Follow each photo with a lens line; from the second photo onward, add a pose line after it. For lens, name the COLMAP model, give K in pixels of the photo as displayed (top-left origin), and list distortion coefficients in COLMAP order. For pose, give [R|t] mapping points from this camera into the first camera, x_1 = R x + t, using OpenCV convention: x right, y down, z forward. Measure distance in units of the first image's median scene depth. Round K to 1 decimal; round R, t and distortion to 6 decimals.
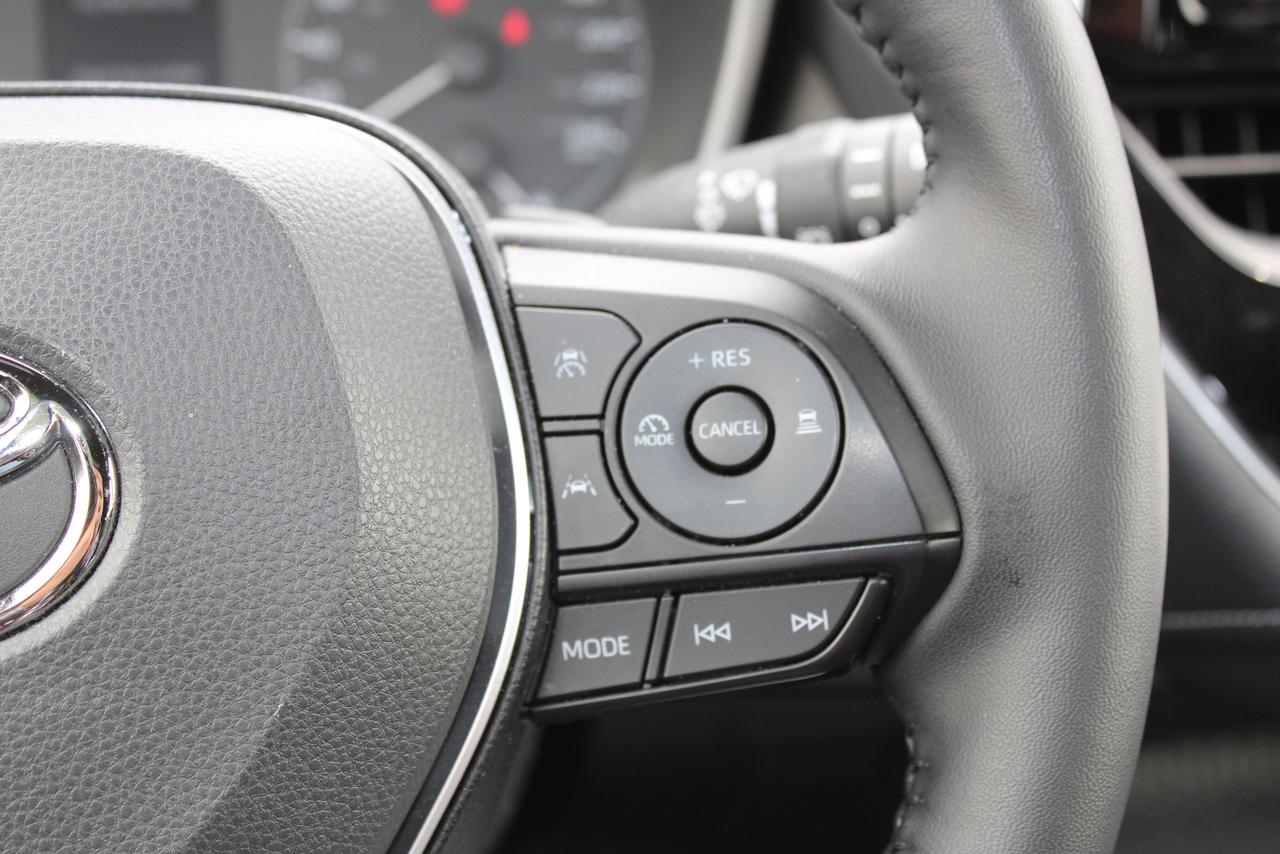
lens RADIAL K [[2032.8, 0, 640.9], [0, 2032.8, 407.0], [0, 0, 1]] dist [-0.024428, 0.053384]
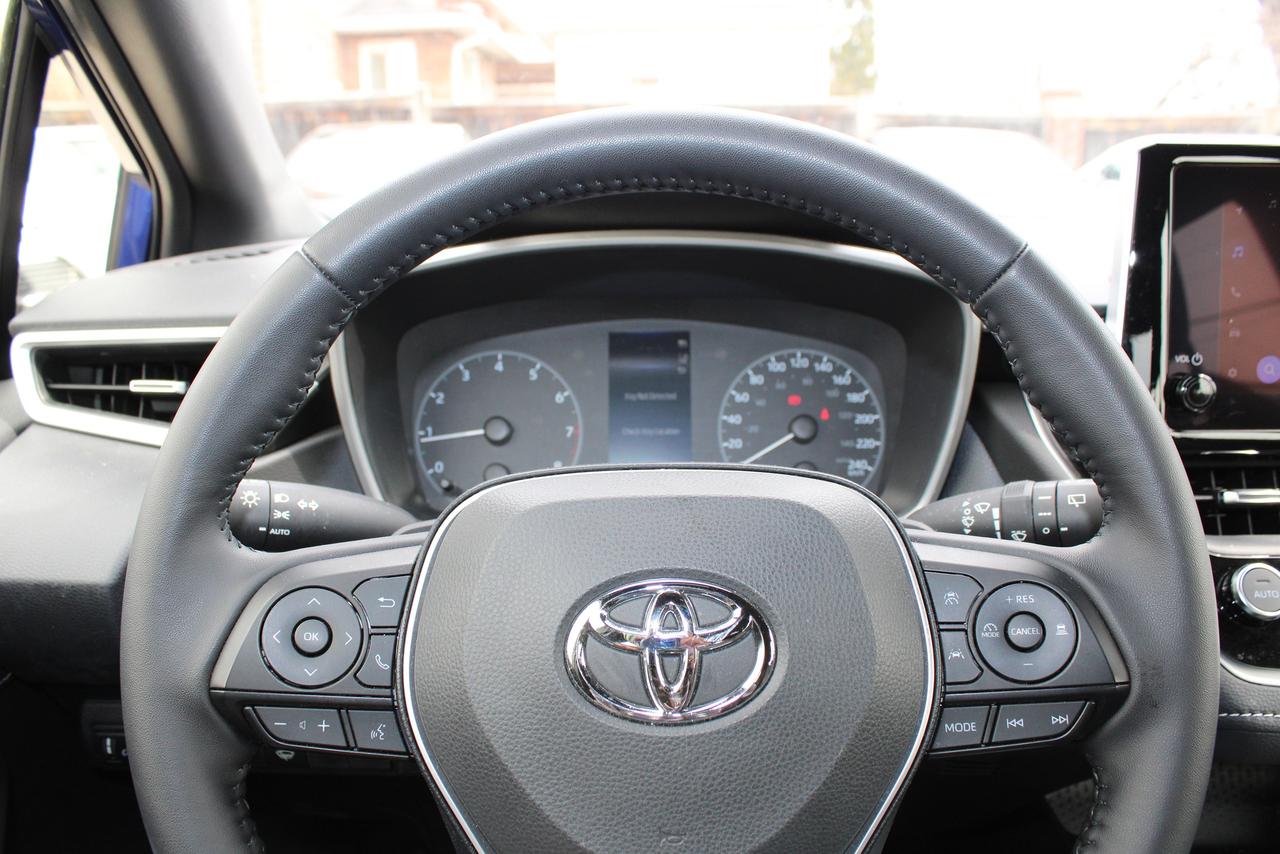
lens RADIAL K [[1028.4, 0, 640.0], [0, 1028.4, 427.0], [0, 0, 1]] dist [-0.186243, 0.169448]
pose [[0.993921, 0.035702, -0.104146, -0.271851], [-0.048873, 0.990723, -0.126802, -0.051873], [0.098652, 0.131121, 0.986446, -0.154955]]
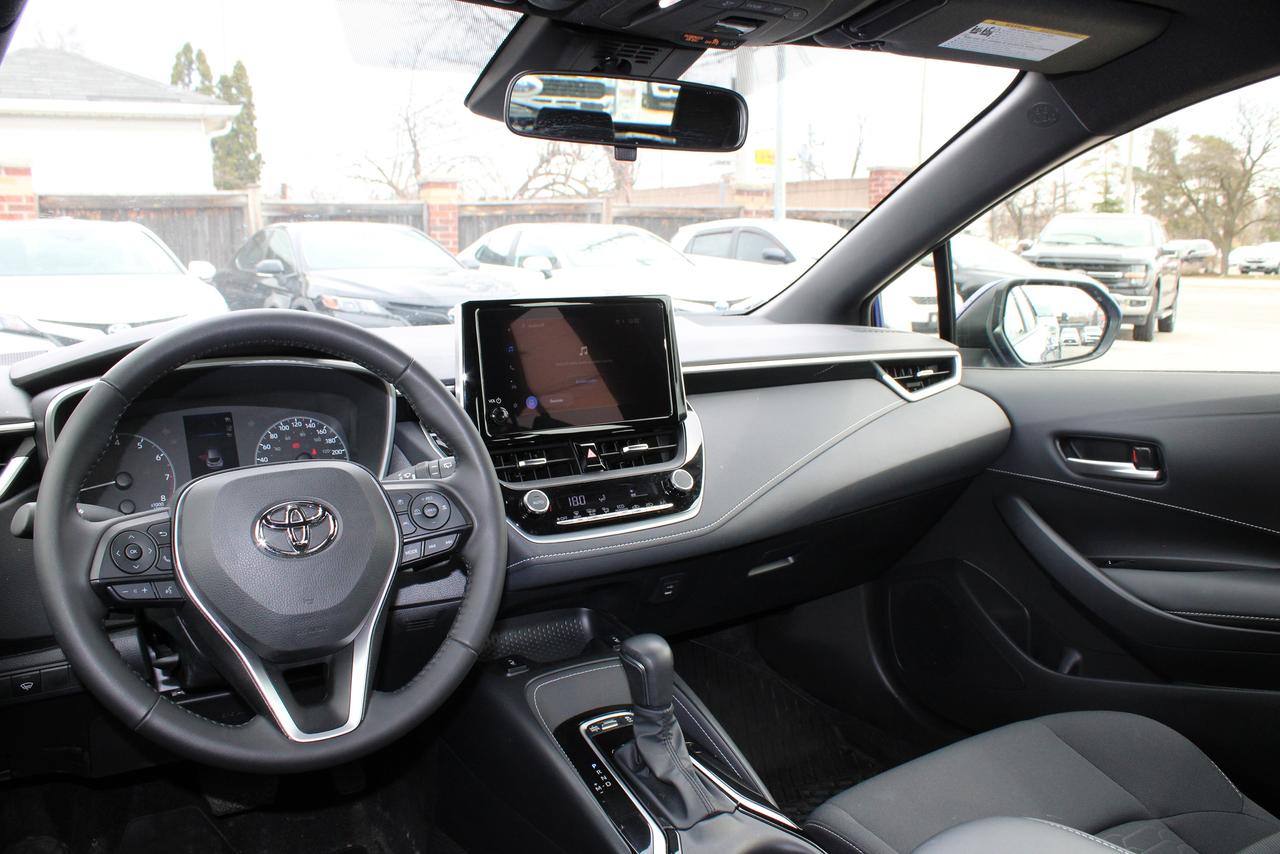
lens RADIAL K [[1028.4, 0, 640.0], [0, 1028.4, 427.0], [0, 0, 1]] dist [-0.186243, 0.169448]
pose [[0.892499, -0.062937, 0.446637, -0.690680], [0.155471, 0.972460, -0.173640, 0.370197], [-0.423408, 0.224412, 0.877704, -1.792089]]
